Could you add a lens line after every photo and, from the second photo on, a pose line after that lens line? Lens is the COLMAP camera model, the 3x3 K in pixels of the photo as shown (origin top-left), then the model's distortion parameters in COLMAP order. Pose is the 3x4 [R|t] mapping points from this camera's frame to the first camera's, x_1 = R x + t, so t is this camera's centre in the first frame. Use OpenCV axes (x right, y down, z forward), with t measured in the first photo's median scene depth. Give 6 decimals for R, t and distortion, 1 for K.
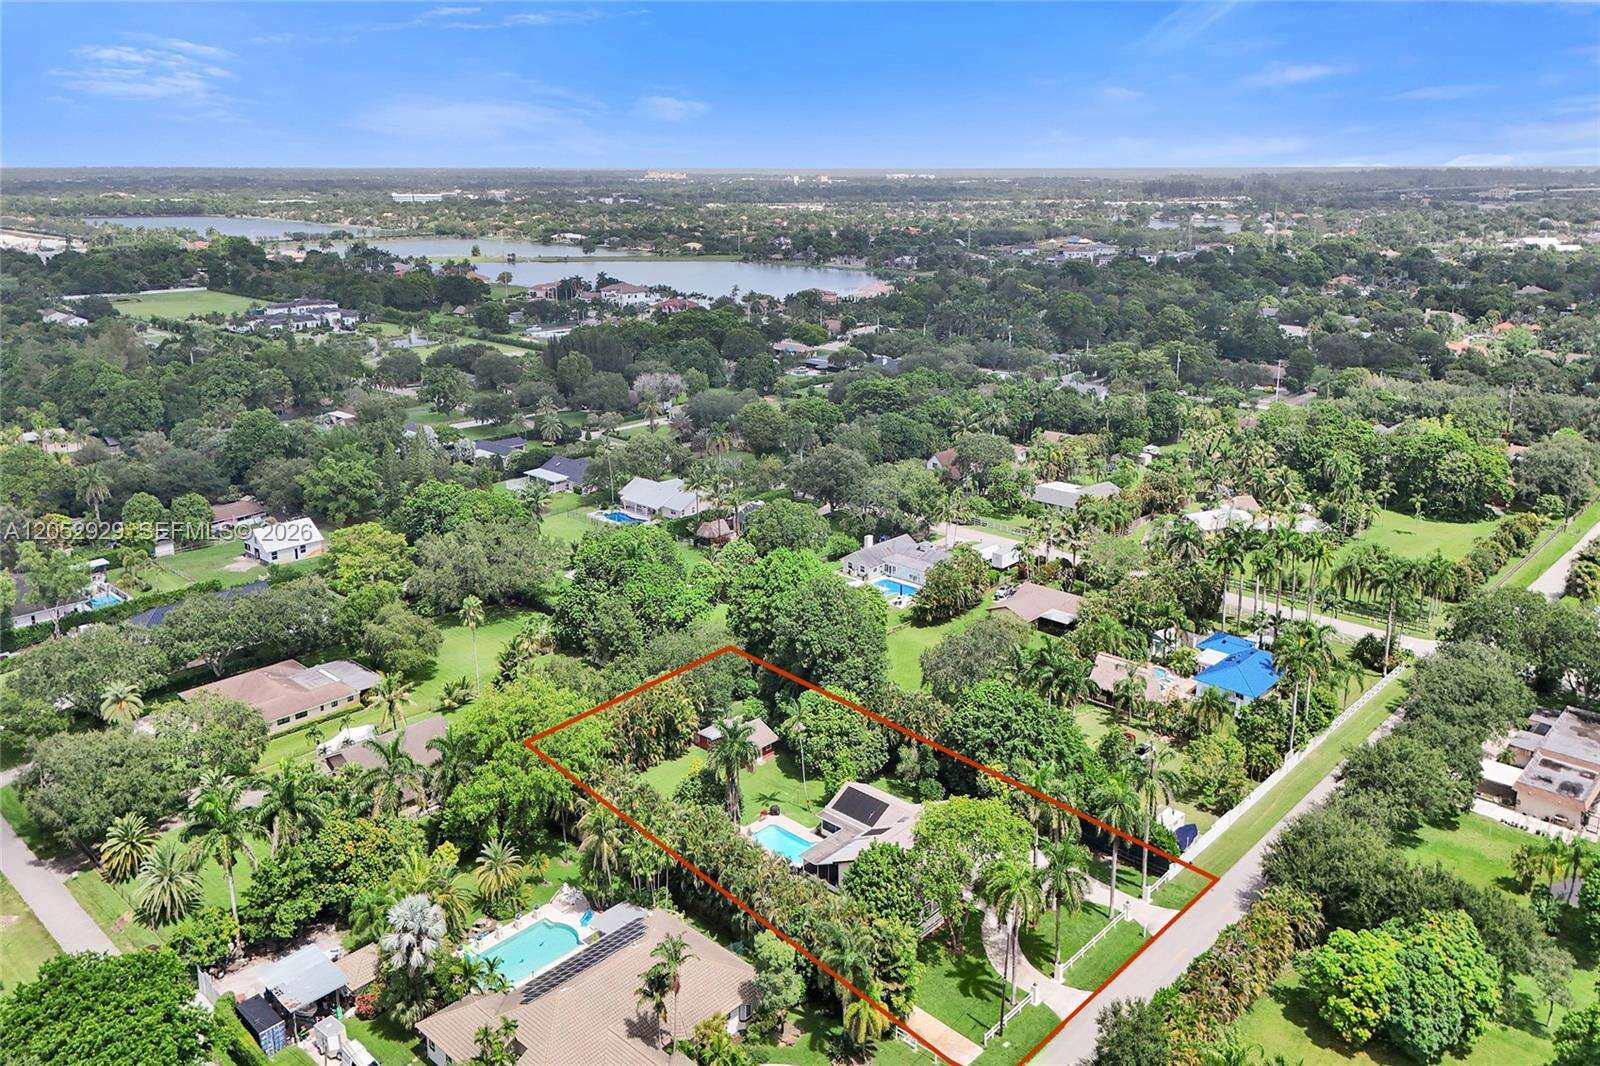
lens RADIAL K [[1184.3, 0, 768.3], [0, 1184.3, 449.7], [0, 0, 1]] dist [0.085756, -0.091906]
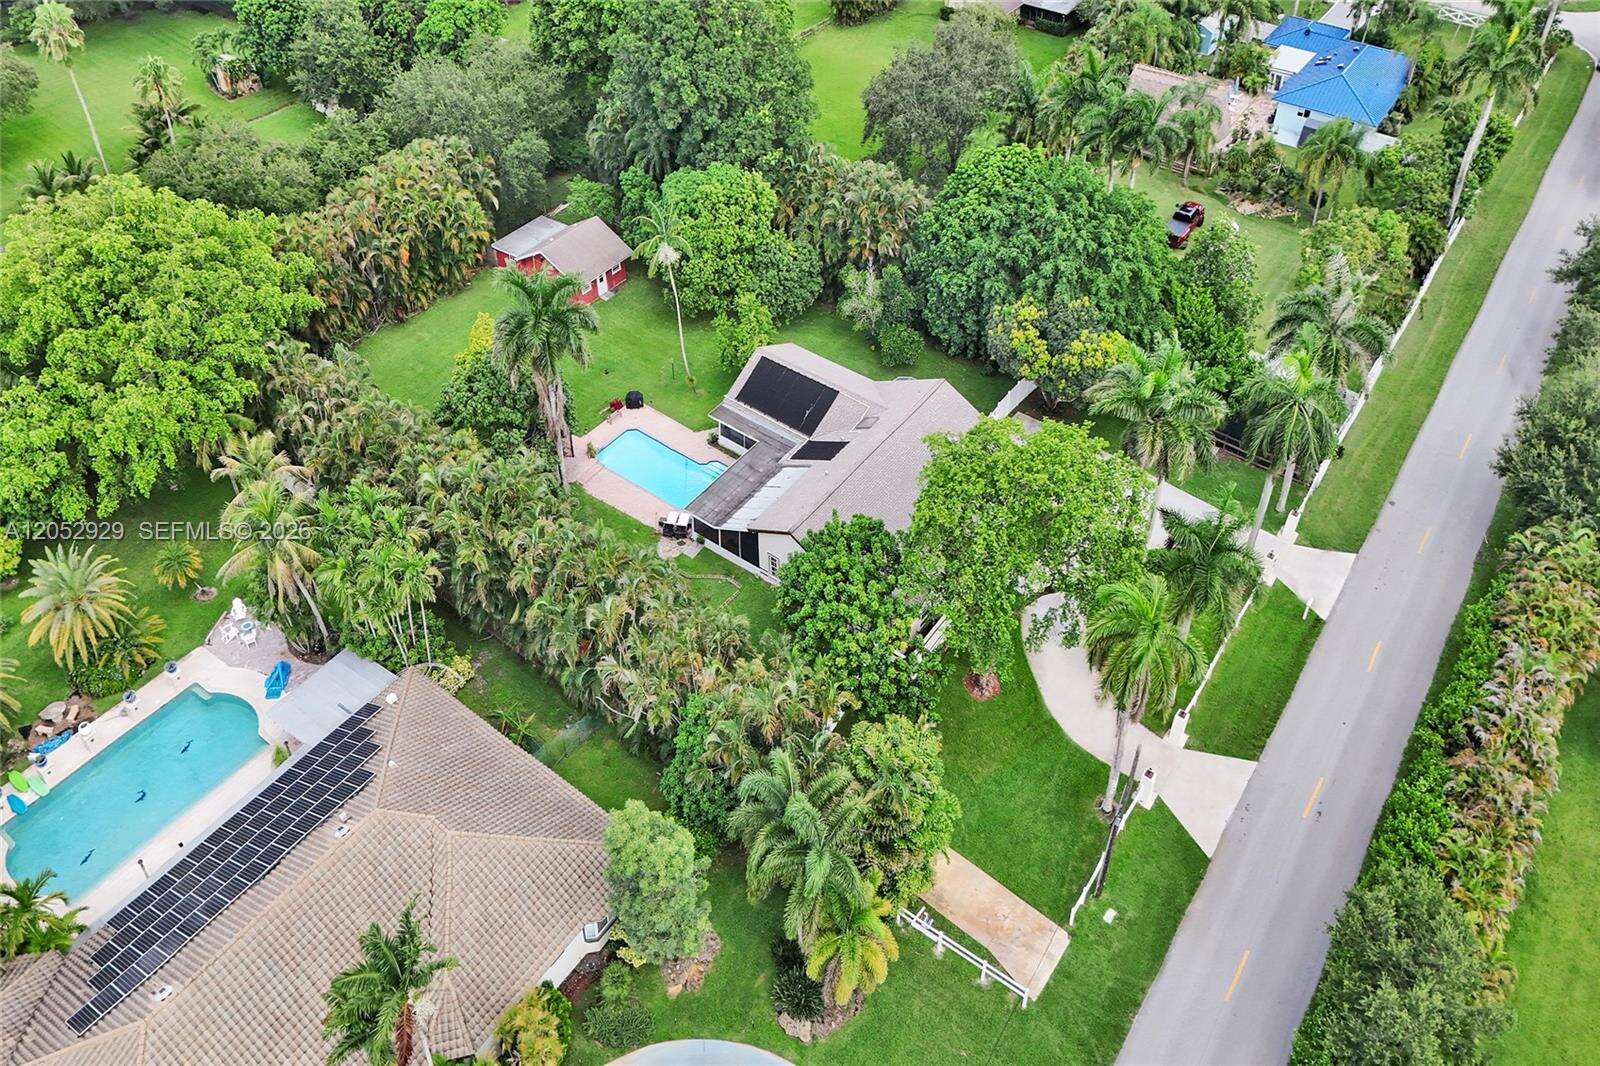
lens RADIAL K [[1184.3, 0, 768.3], [0, 1184.3, 449.7], [0, 0, 1]] dist [0.085756, -0.091906]
pose [[0.992505, -0.071119, 0.099378, 0.010998], [0.014138, 0.874575, 0.484685, 0.047884], [-0.121383, -0.479647, 0.869025, 0.468556]]
